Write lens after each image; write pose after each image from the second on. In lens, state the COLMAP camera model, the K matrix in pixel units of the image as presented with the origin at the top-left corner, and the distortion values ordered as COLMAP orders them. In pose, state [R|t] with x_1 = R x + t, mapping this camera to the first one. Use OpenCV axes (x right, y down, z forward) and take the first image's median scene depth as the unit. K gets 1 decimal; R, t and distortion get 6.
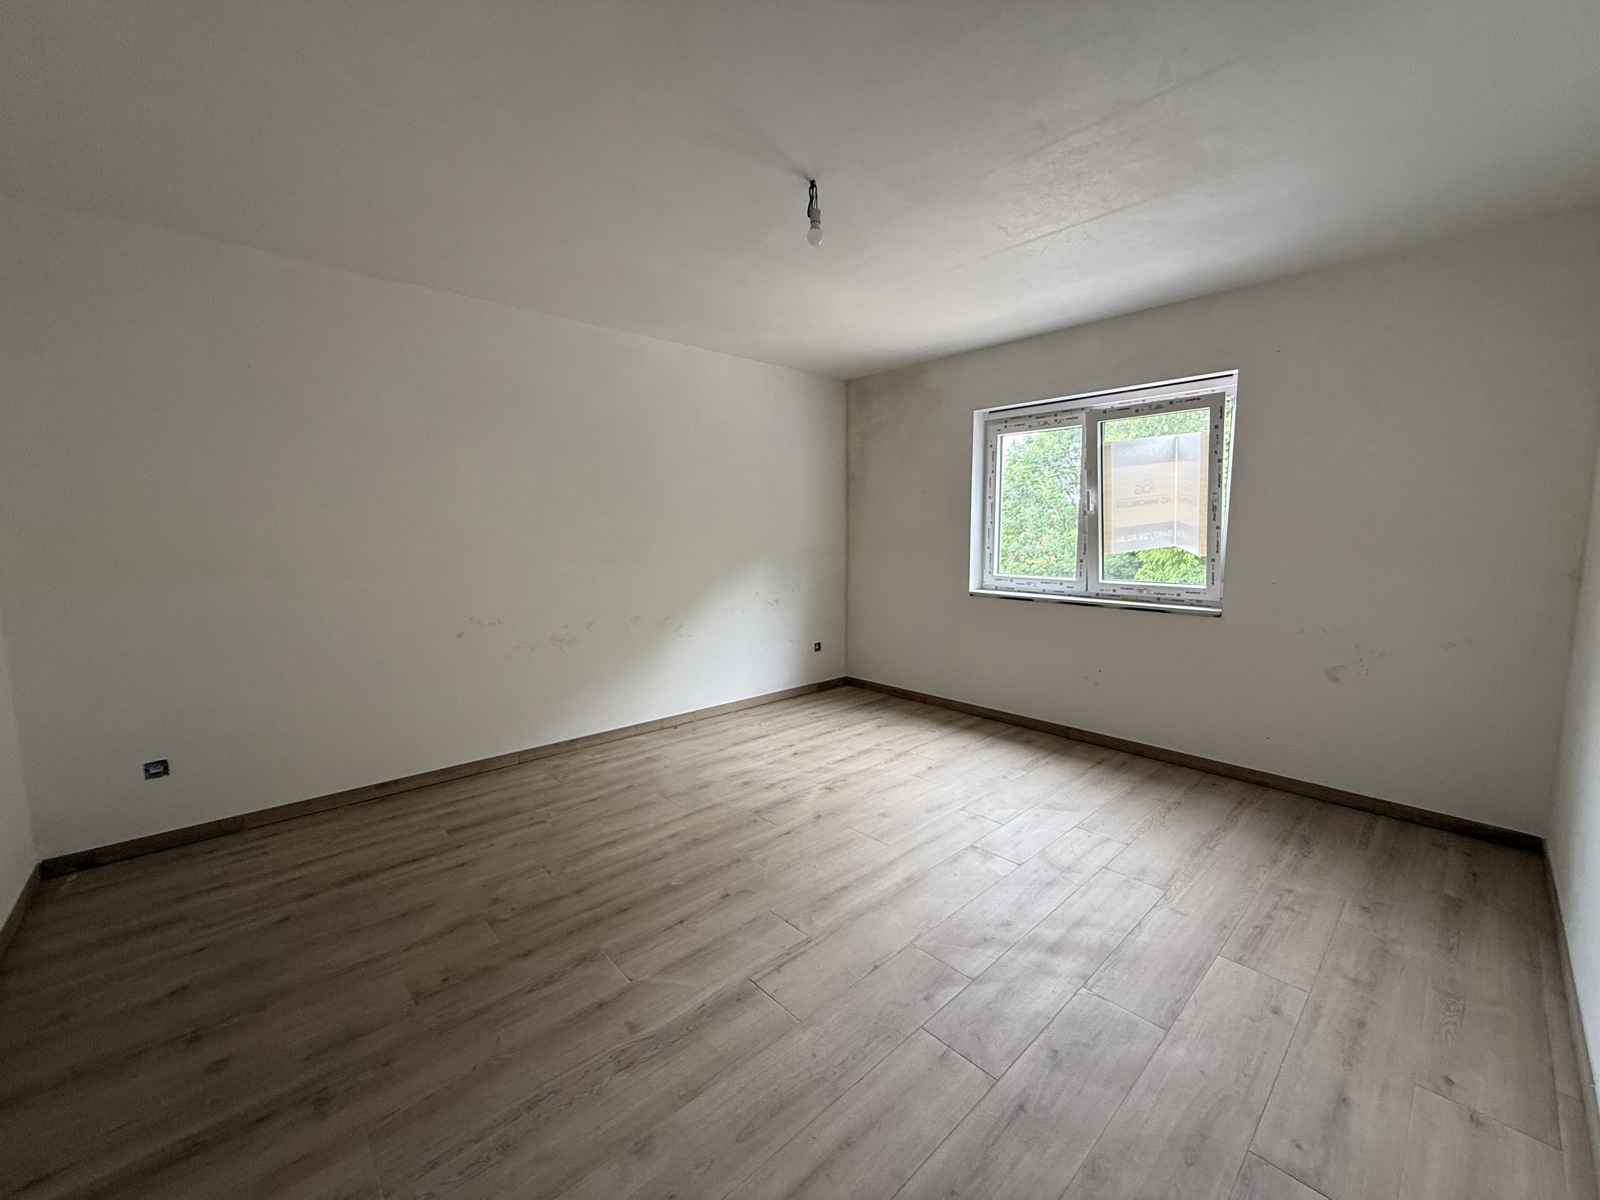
lens RADIAL K [[638.3, 0, 795.4], [0, 638.3, 595.5], [0, 0, 1]] dist [-0.001733, 0.000415]
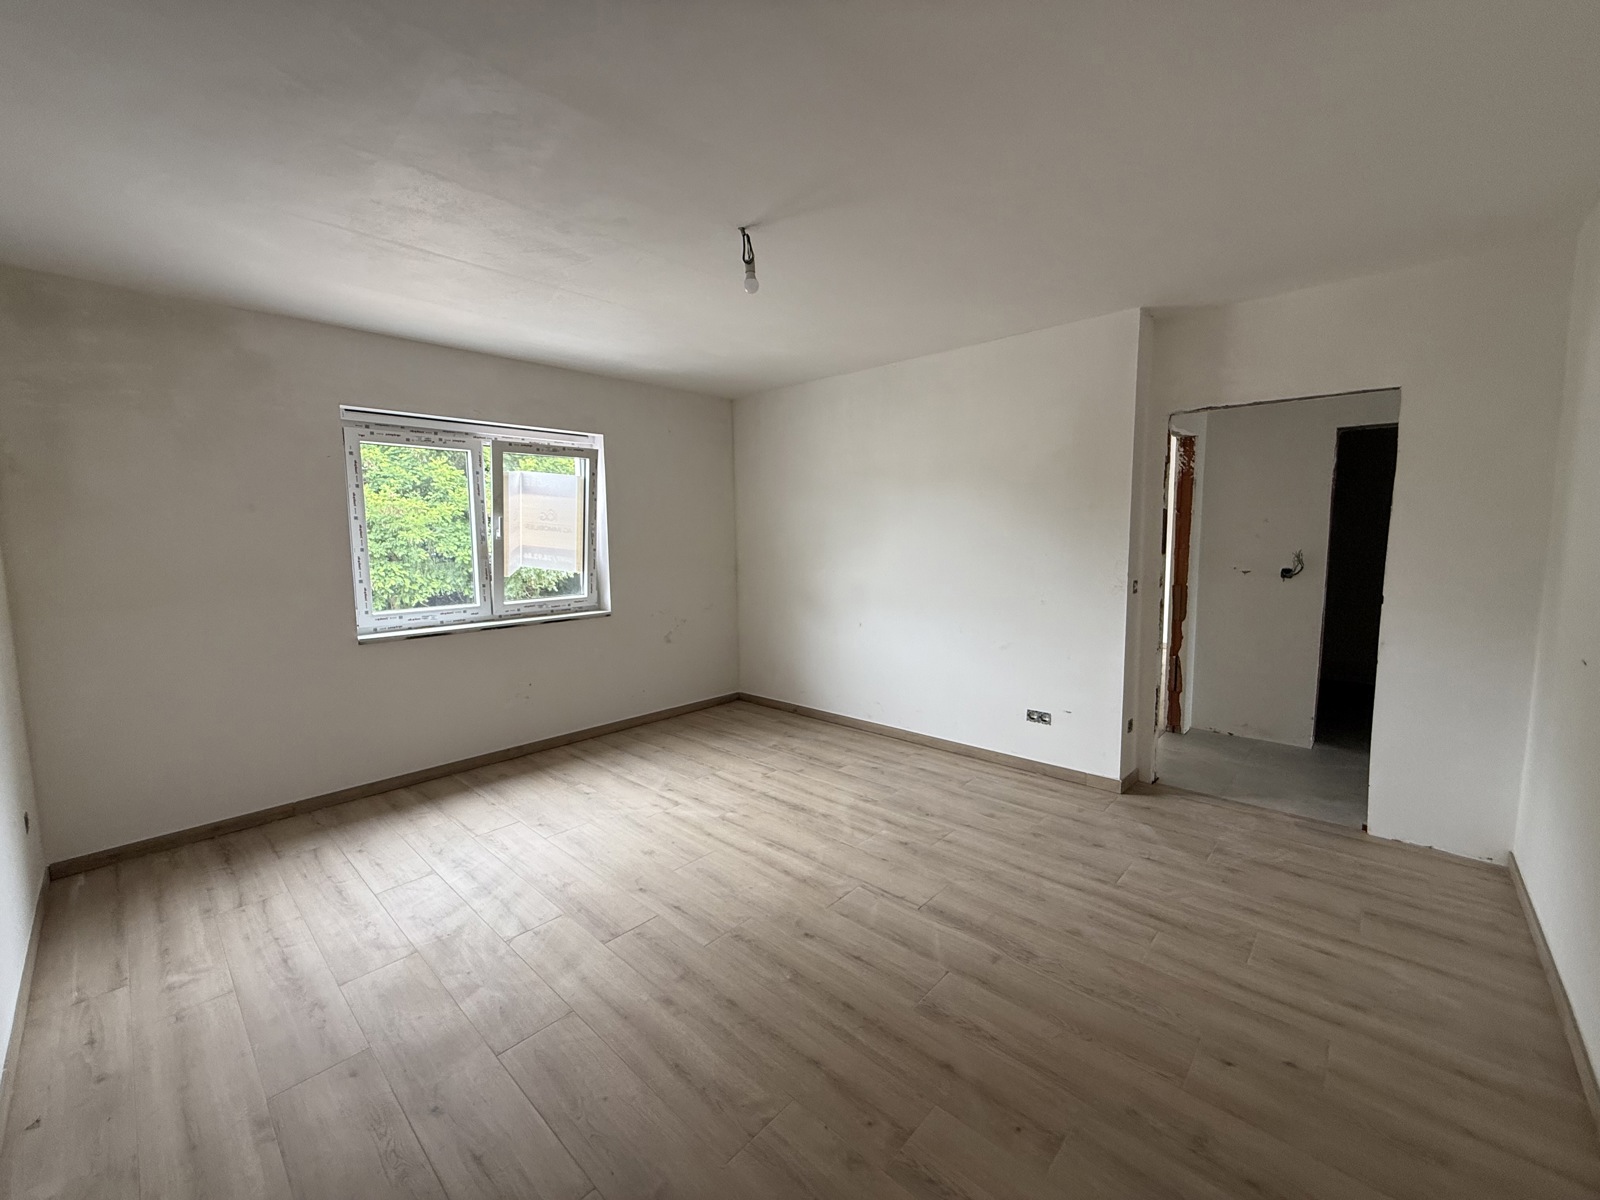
lens RADIAL K [[638.3, 0, 799.7], [0, 638.3, 593.3], [0, 0, 1]] dist [-0.001733, 0.000415]
pose [[-0.079846, -0.090334, 0.992706, -0.710724], [0.117670, 0.988068, 0.099376, -0.101229], [-0.989838, 0.124746, -0.068264, 0.698315]]
